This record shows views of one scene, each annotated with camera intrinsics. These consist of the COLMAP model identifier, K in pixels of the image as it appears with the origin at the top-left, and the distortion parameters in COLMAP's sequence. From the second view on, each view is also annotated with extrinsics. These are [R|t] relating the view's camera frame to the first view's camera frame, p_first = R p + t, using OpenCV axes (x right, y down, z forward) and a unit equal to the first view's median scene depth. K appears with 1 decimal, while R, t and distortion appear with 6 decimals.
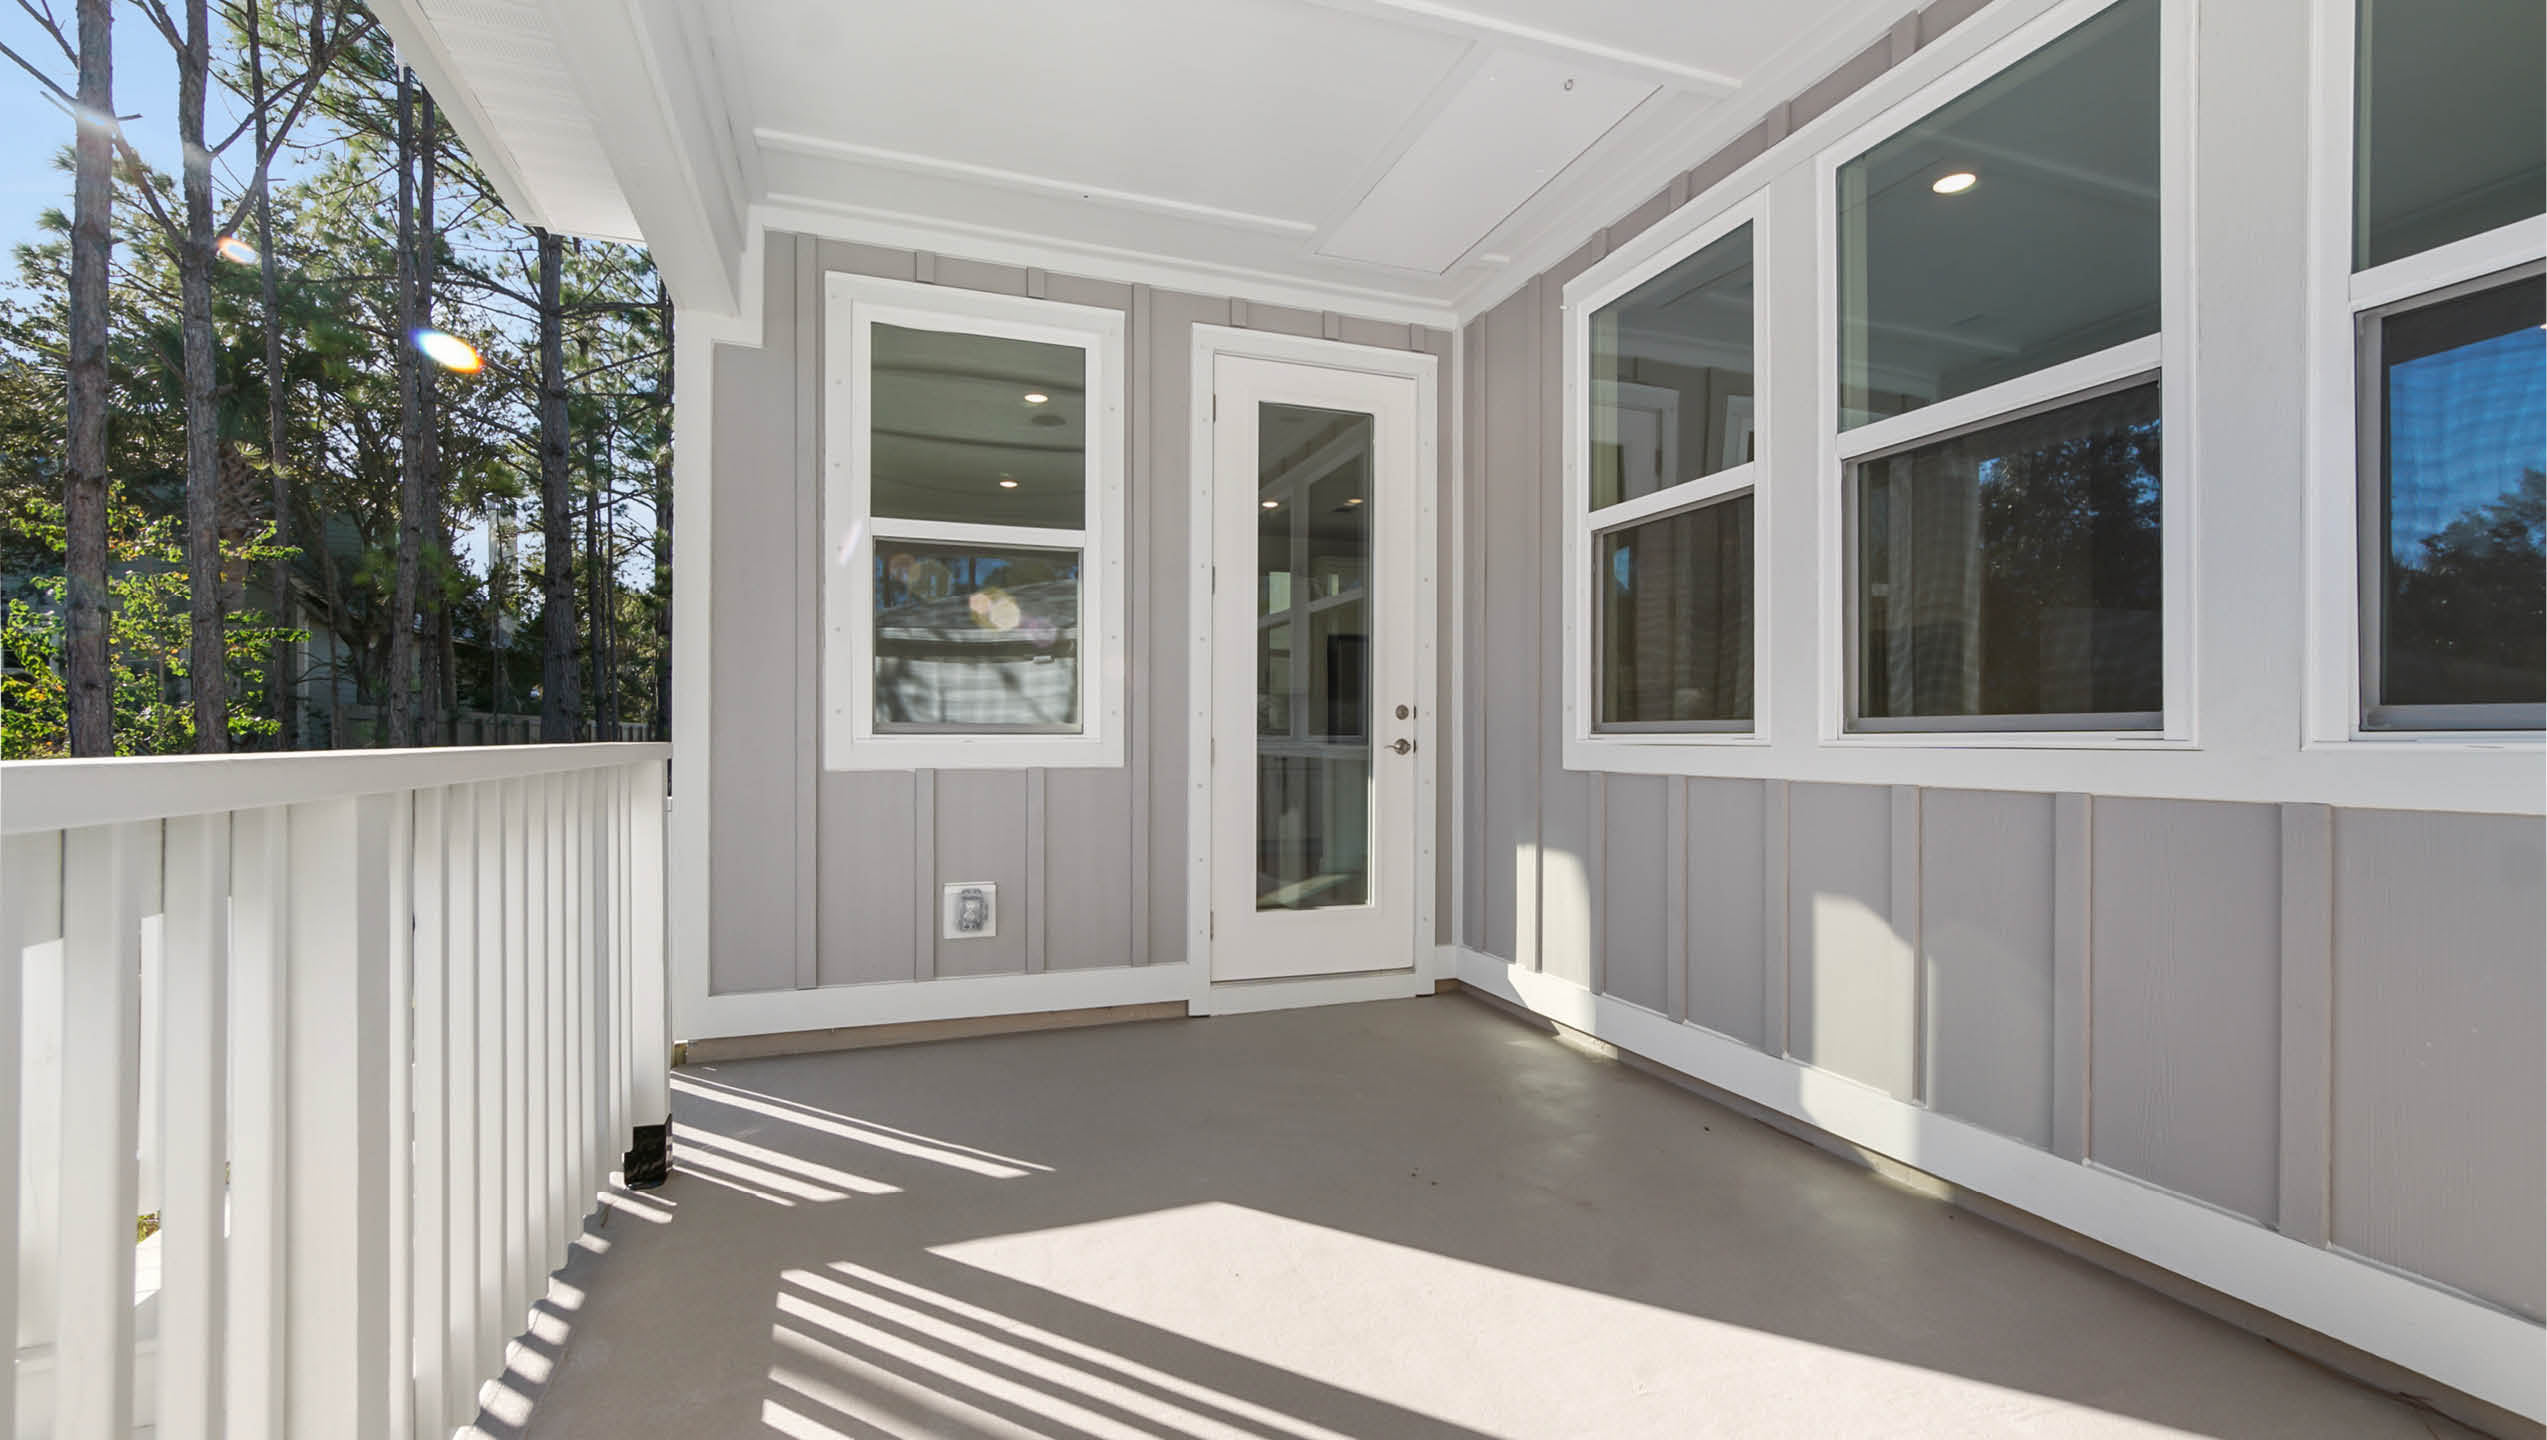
lens RADIAL K [[1137.7, 0, 1274.3], [0, 1137.7, 743.2], [0, 0, 1]] dist [0.000165, 0.000259]
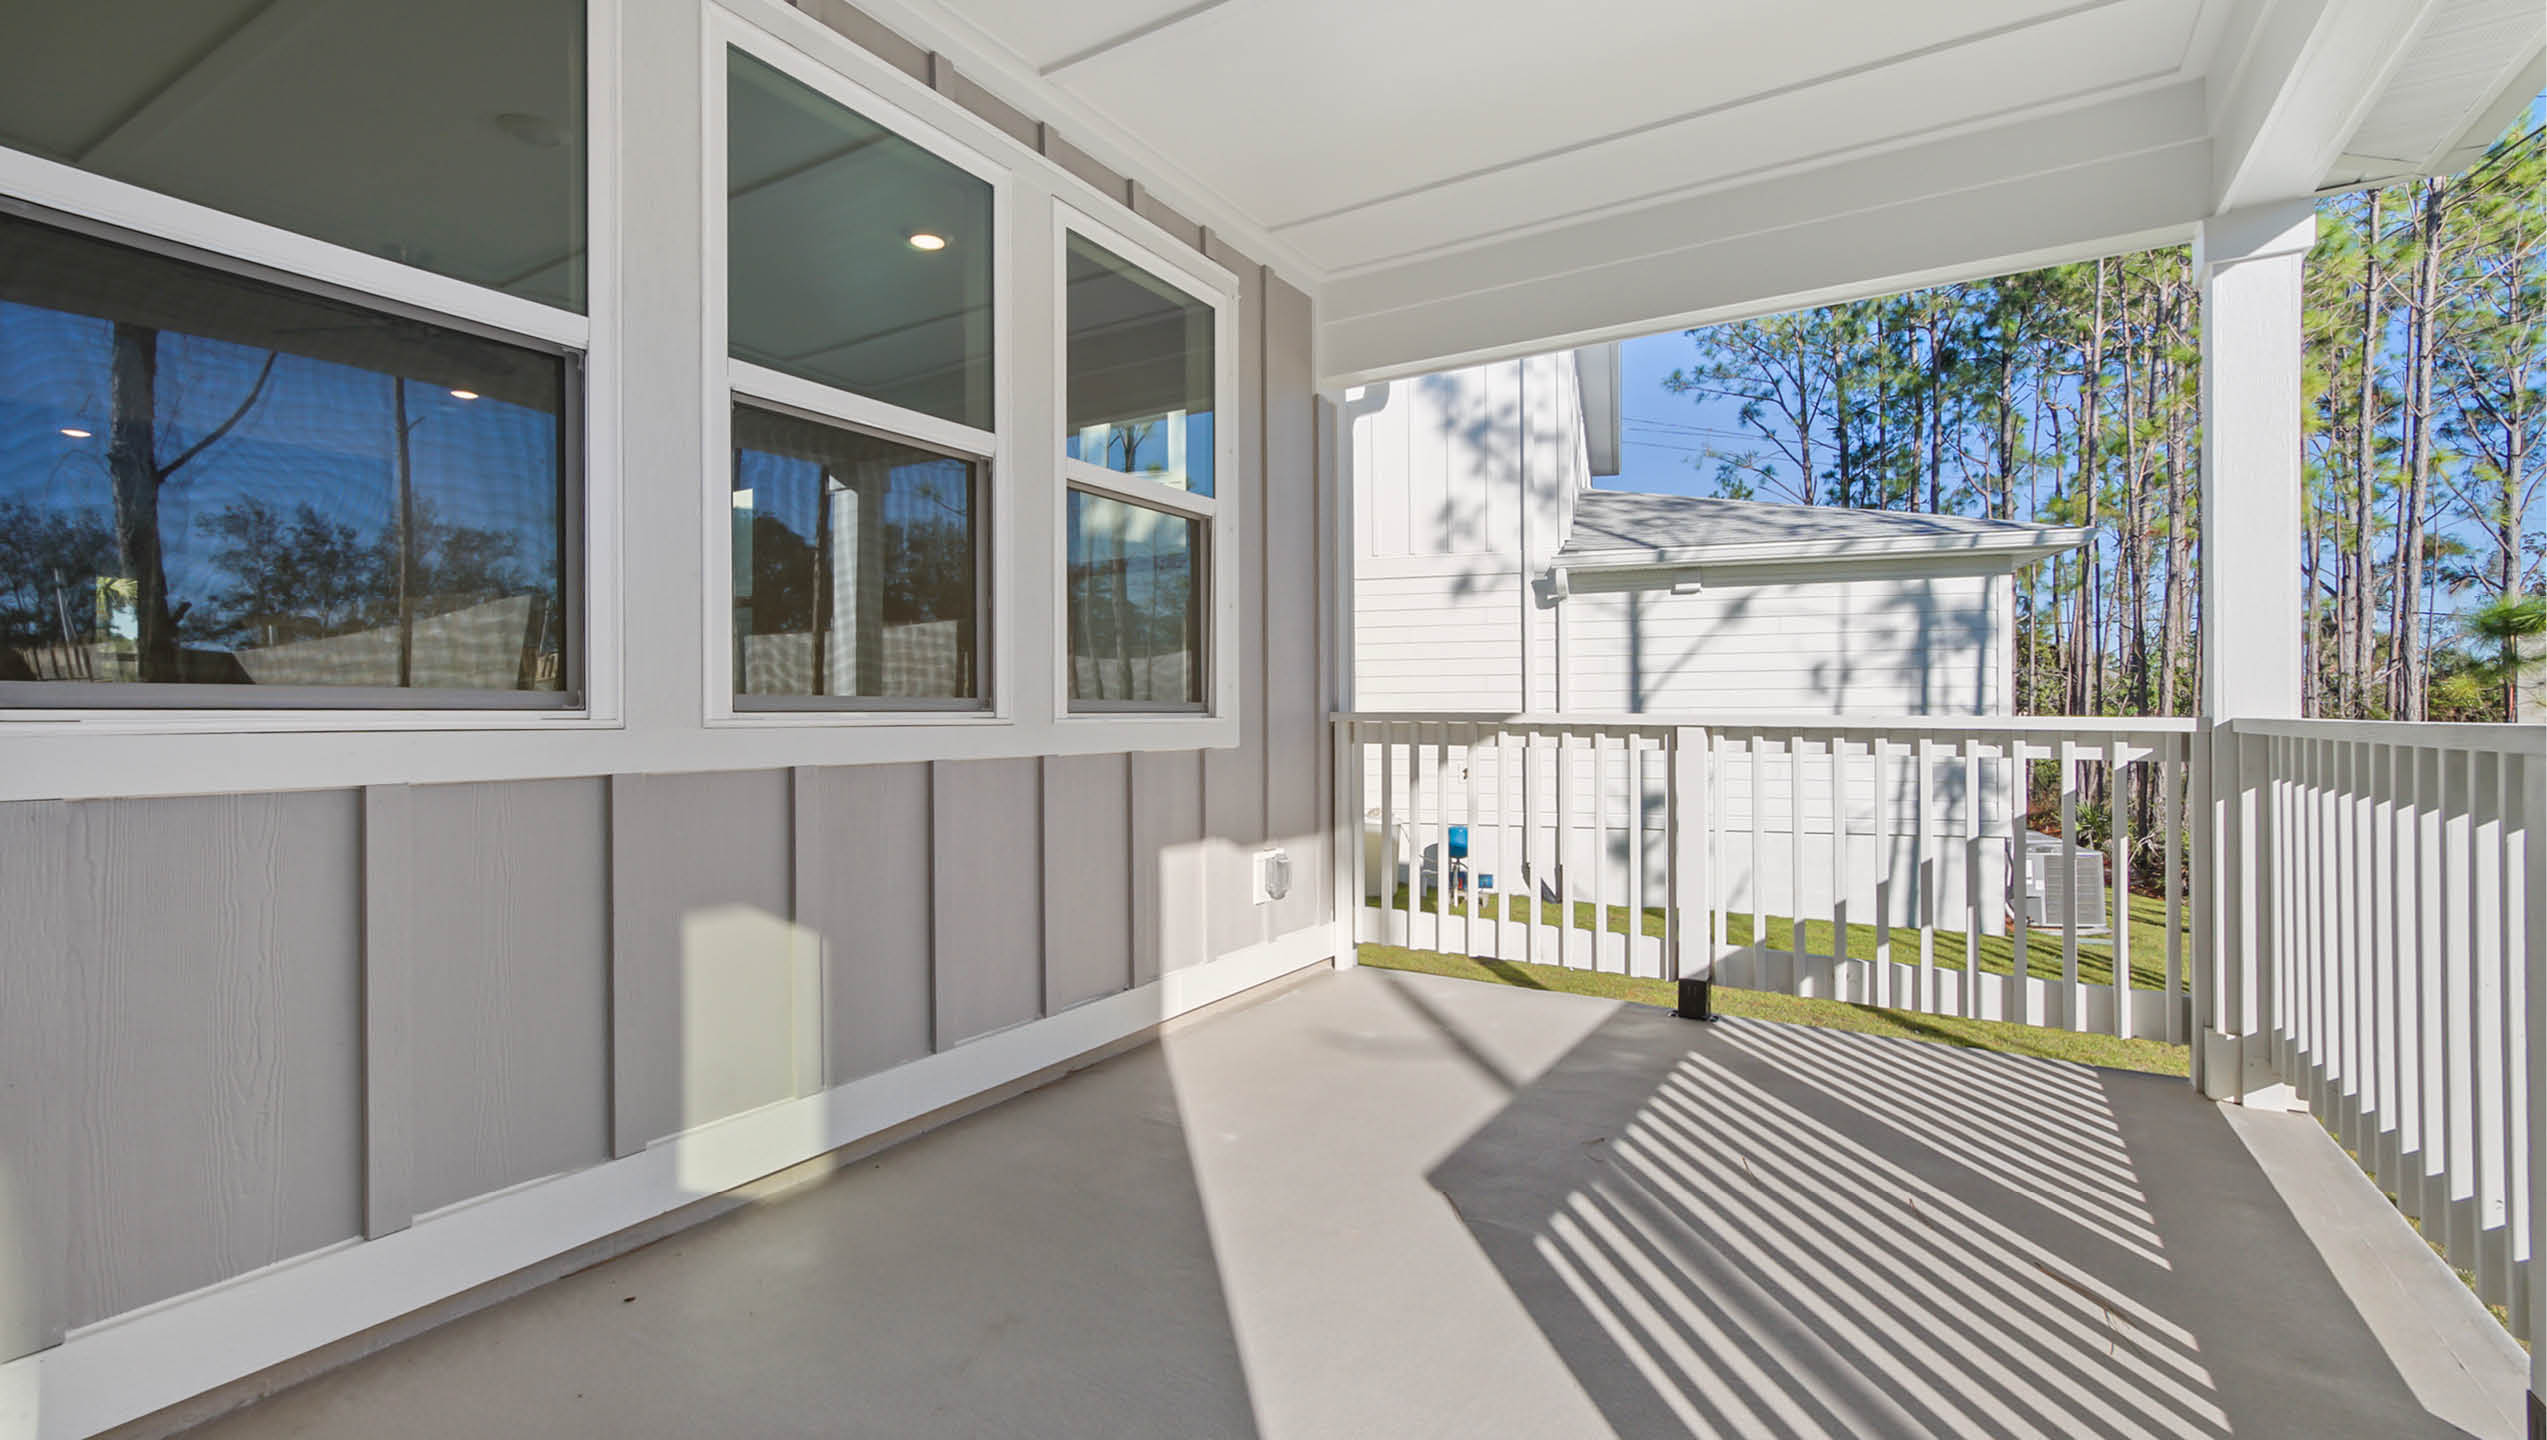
lens RADIAL K [[1257.6, 0, 1273.5], [0, 1257.6, 720.0], [0, 0, 1]] dist [0.000596, 0.000133]
pose [[-0.668375, -0.000354, 0.743824, -0.503513], [0.004271, 0.999982, 0.004314, -0.004317], [-0.743812, 0.006061, -0.668361, 1.428243]]
